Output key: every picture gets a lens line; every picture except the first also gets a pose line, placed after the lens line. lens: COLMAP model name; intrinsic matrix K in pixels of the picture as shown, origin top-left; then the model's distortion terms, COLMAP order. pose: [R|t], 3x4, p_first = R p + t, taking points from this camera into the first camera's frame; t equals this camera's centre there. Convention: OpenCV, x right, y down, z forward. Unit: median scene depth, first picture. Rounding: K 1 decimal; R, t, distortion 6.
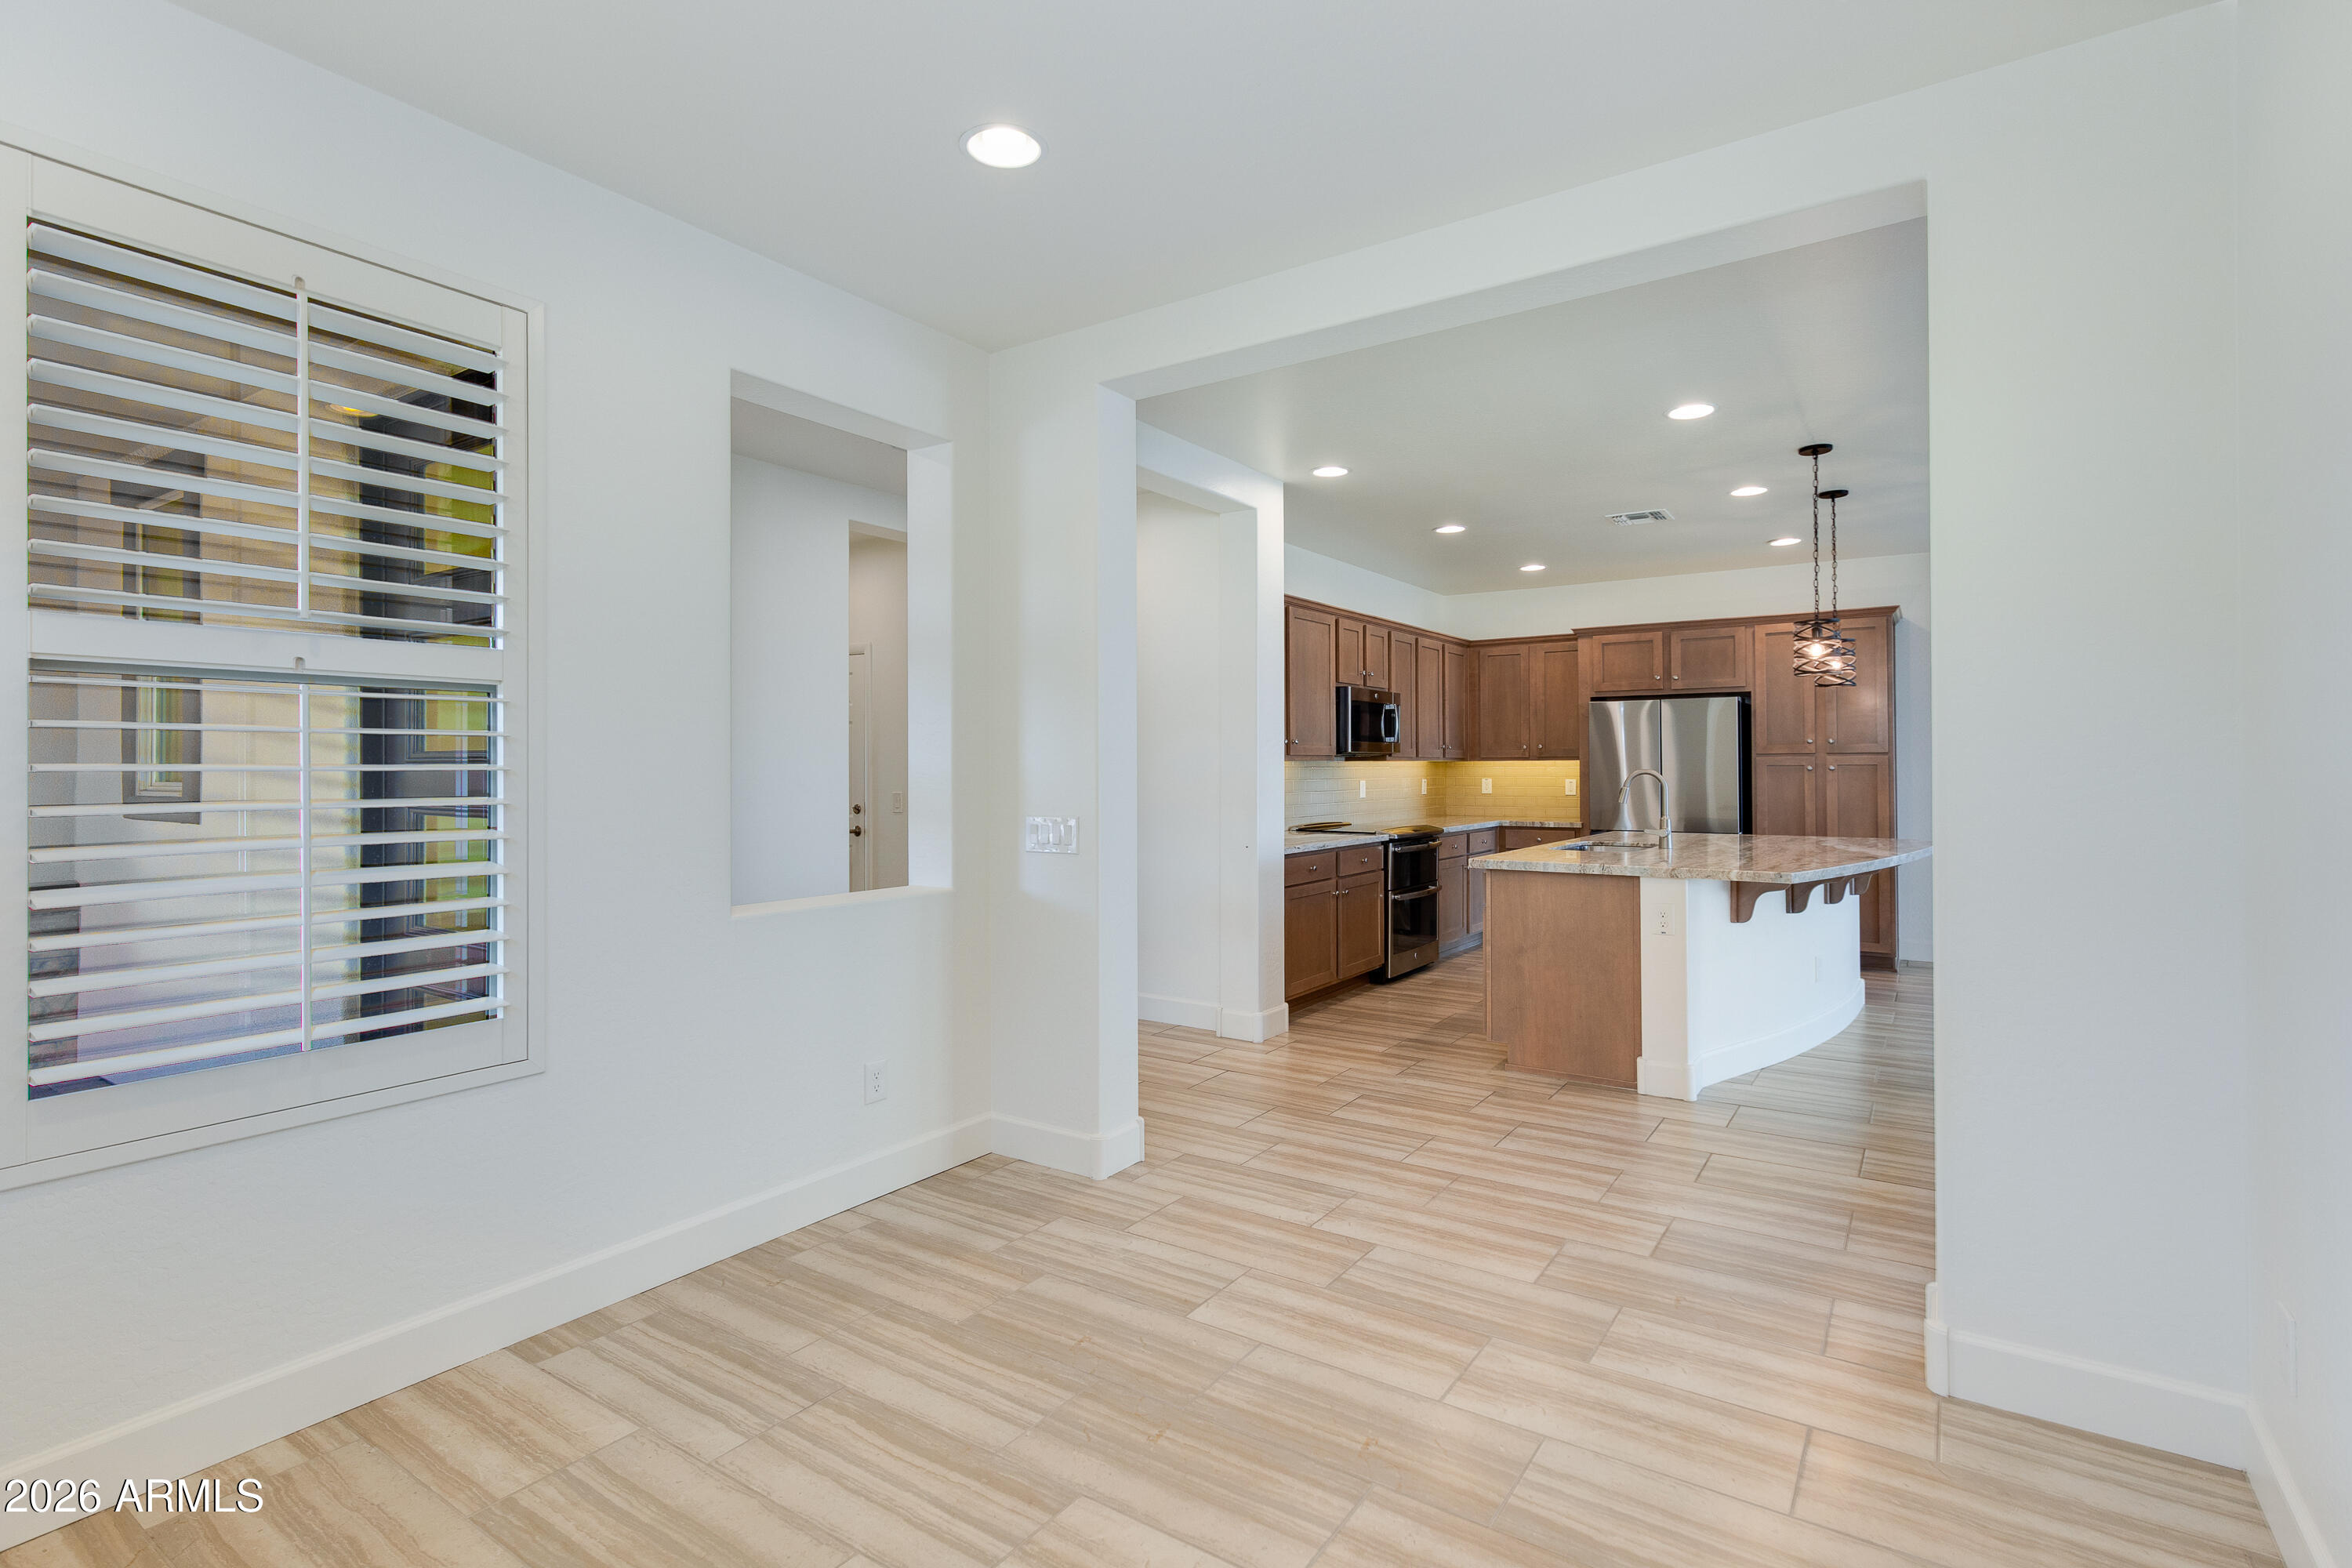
lens RADIAL K [[1093.6, 0, 1162.2], [0, 1093.6, 767.4], [0, 0, 1]] dist [0.012879, -0.003790]
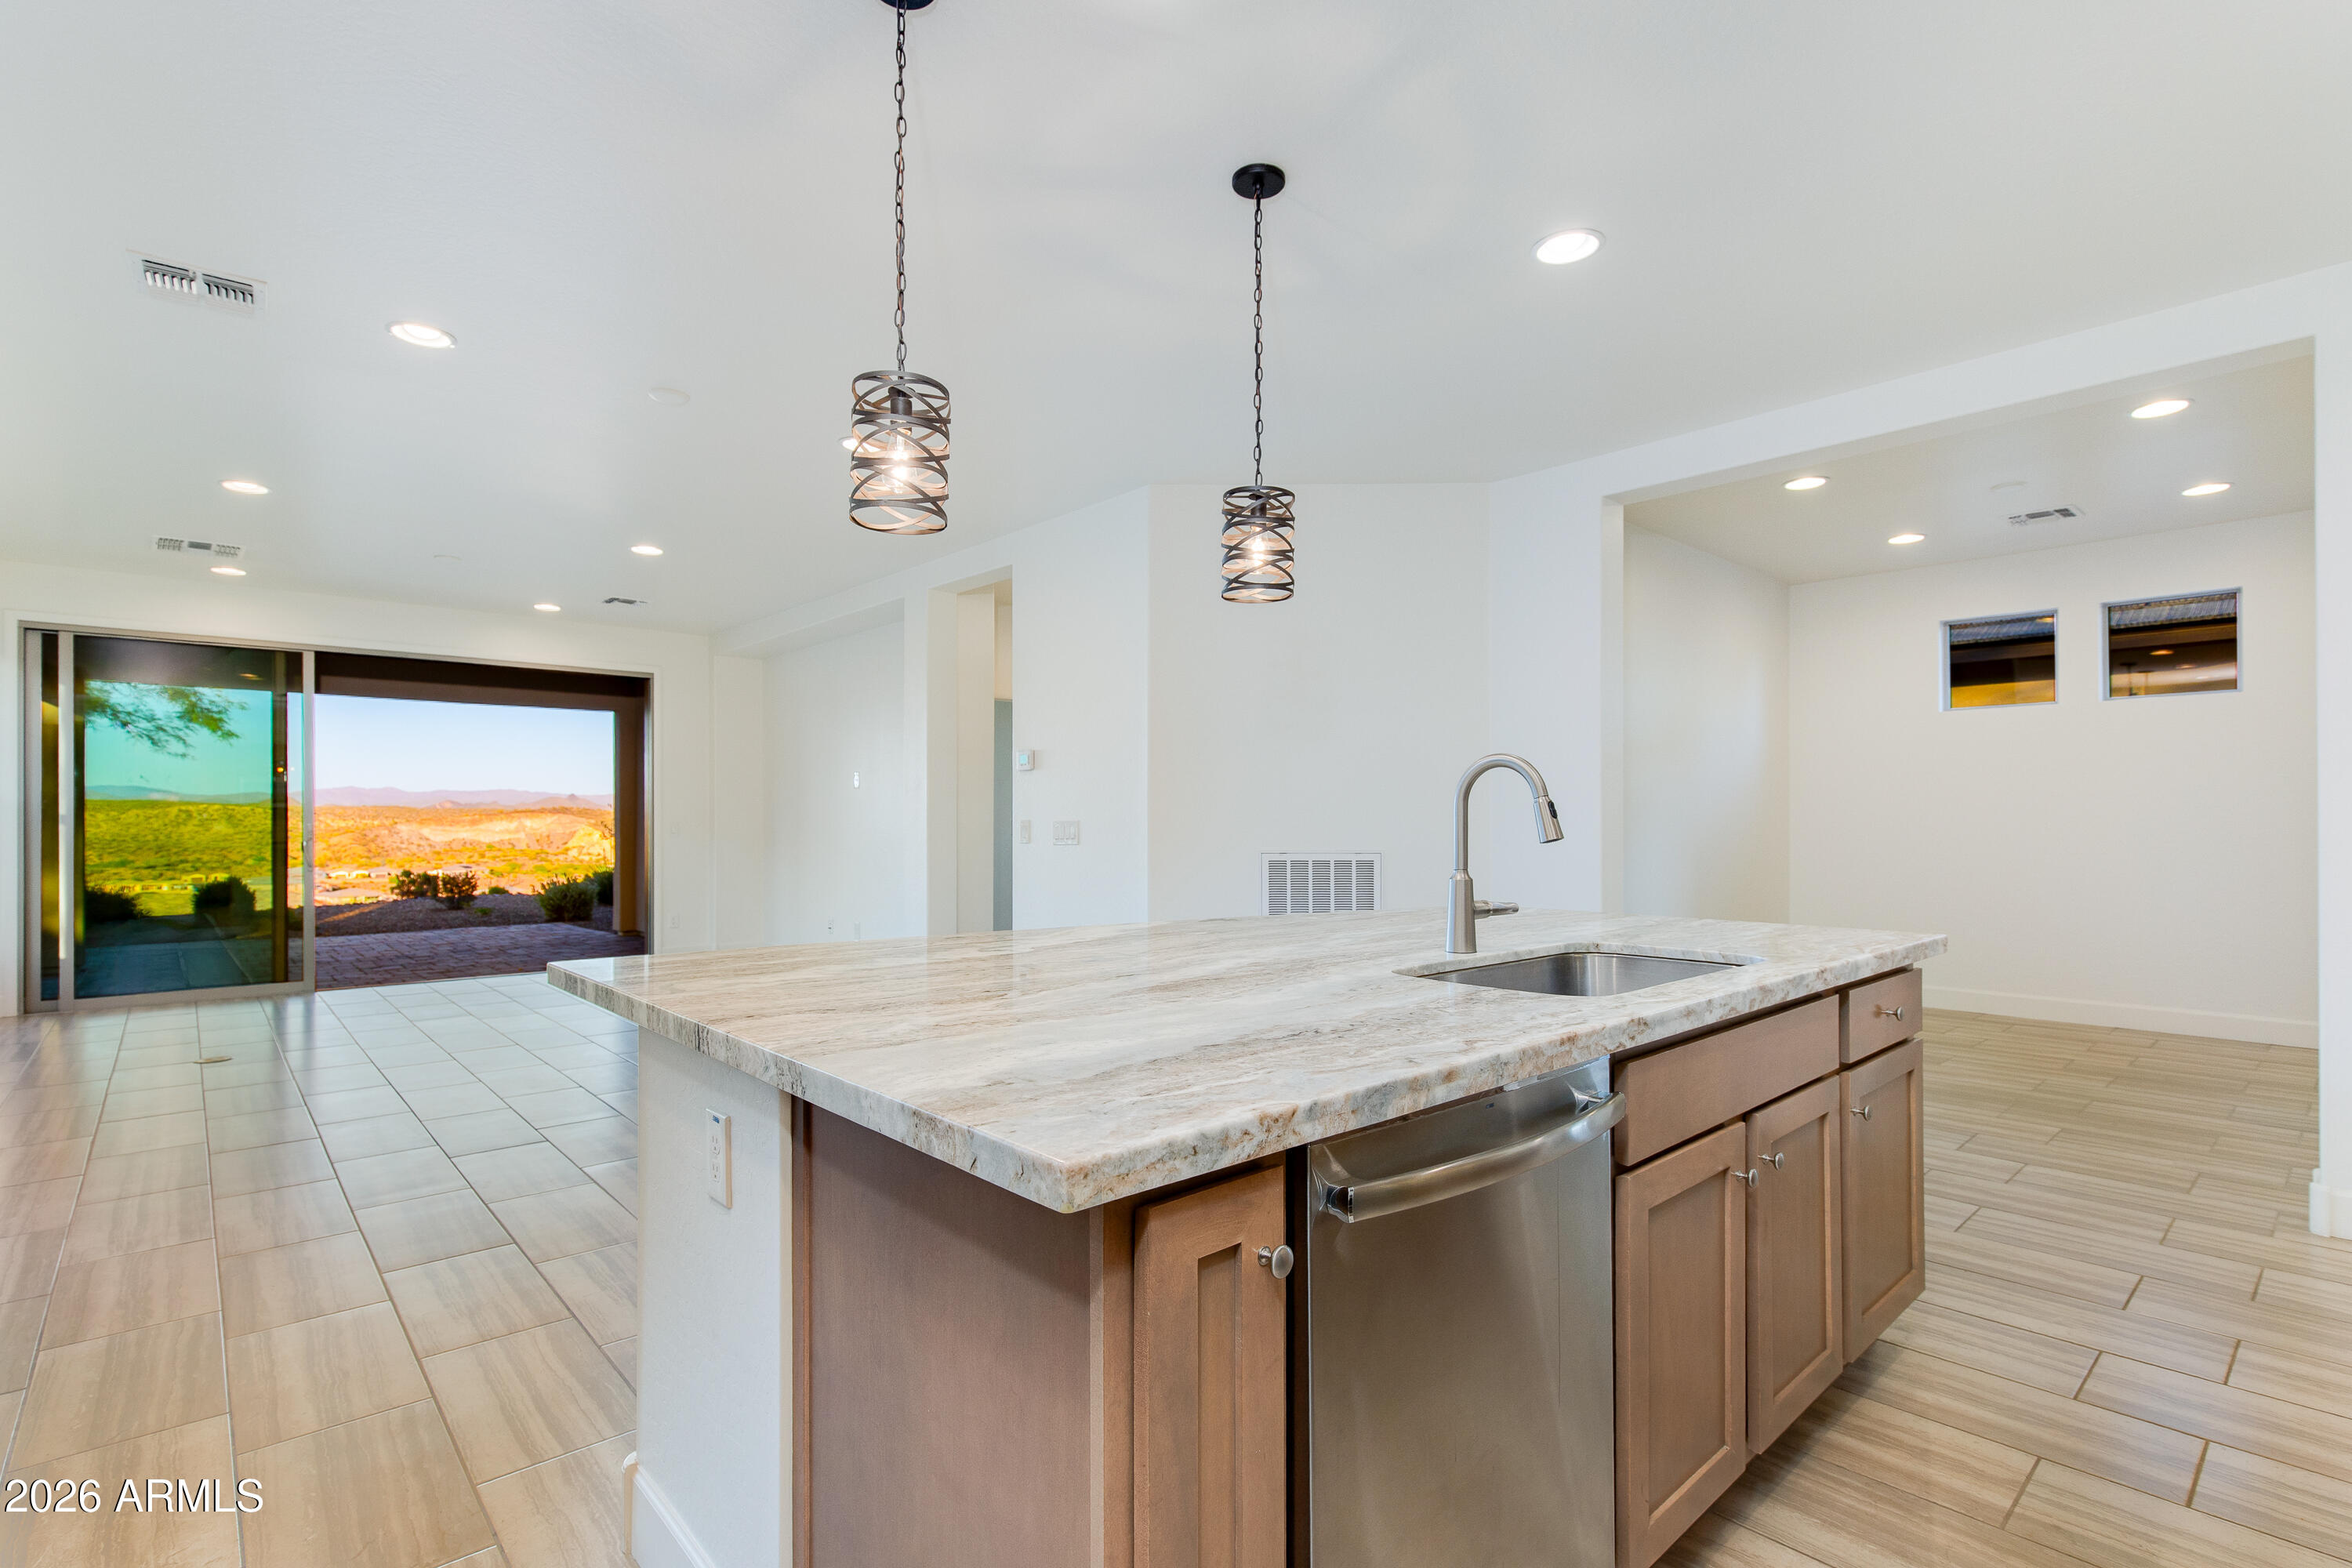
lens RADIAL K [[1086.0, 0, 1151.8], [0, 1086.0, 815.2], [0, 0, 1]] dist [0.002300, 0.000439]
pose [[-0.971346, 0.001667, 0.237662, 0.367158], [-0.000420, 0.999962, -0.008728, 0.020777], [-0.237668, -0.008578, -0.971309, 1.123800]]
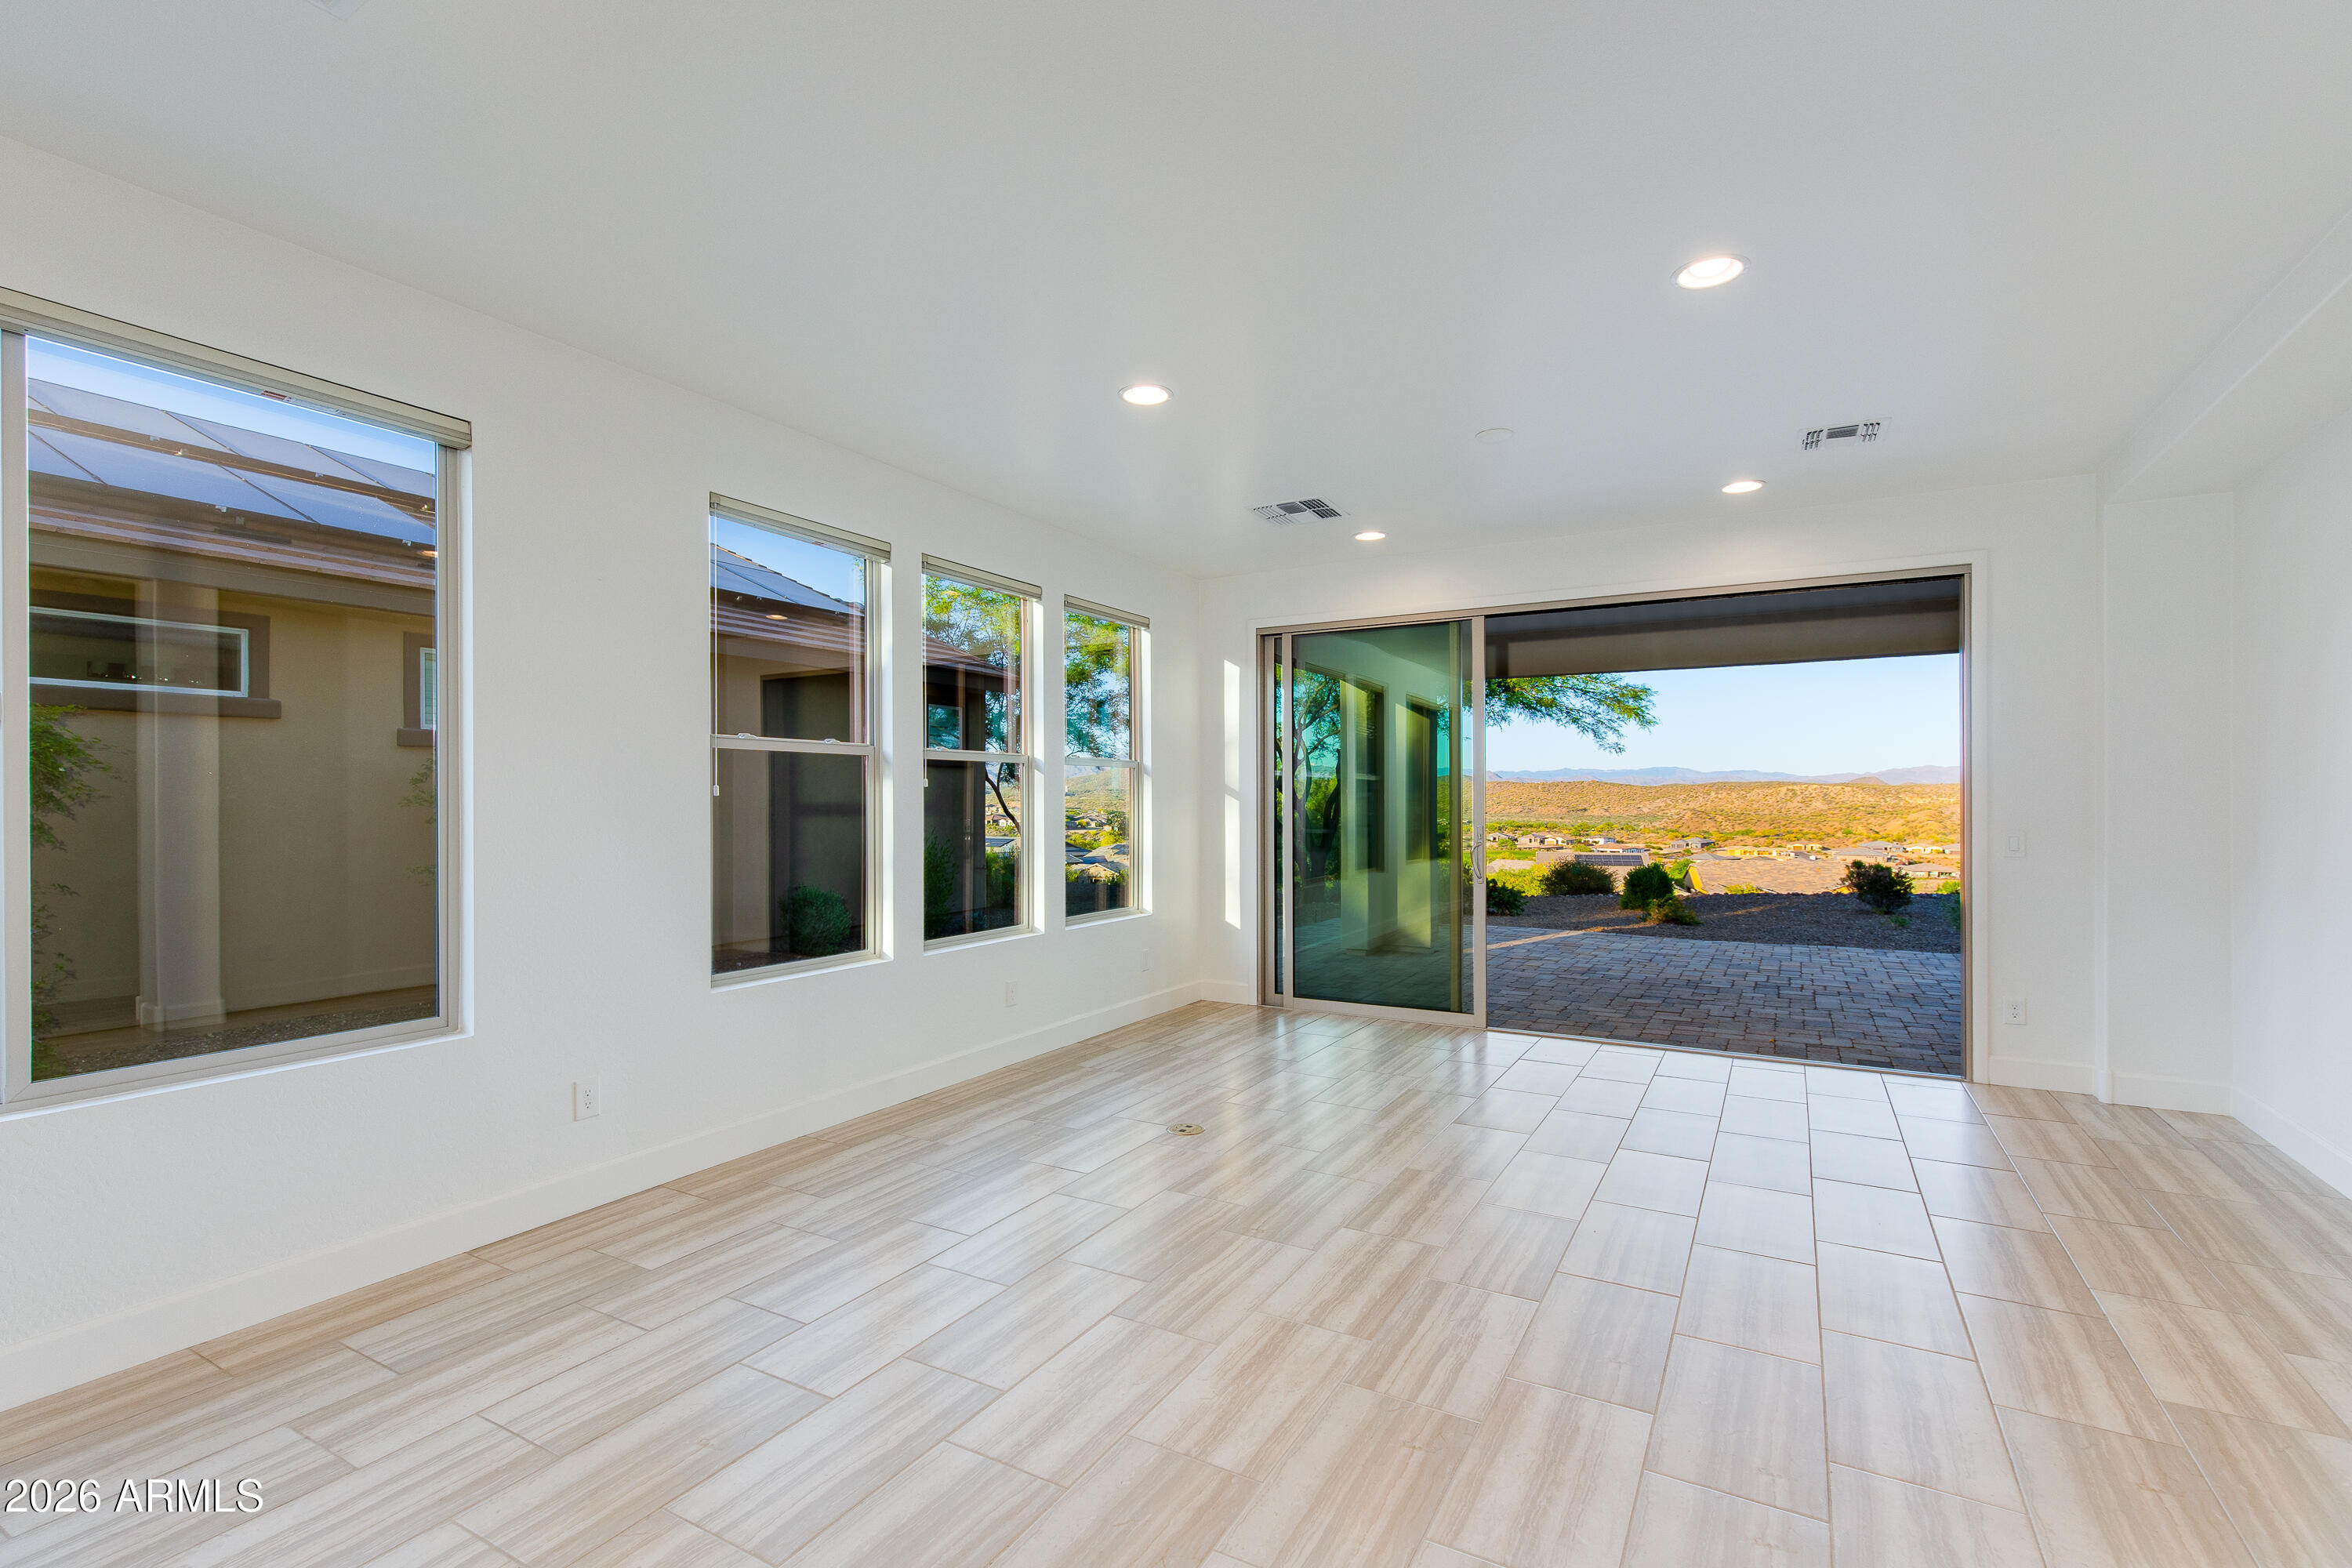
lens RADIAL K [[1093.6, 0, 1204.8], [0, 1093.6, 784.2], [0, 0, 1]] dist [0.012879, -0.003790]
pose [[-0.118467, 0.016391, 0.992823, 0.602427], [0.000842, 0.999865, -0.016407, -0.000197], [-0.992958, -0.001108, -0.118465, 0.557359]]
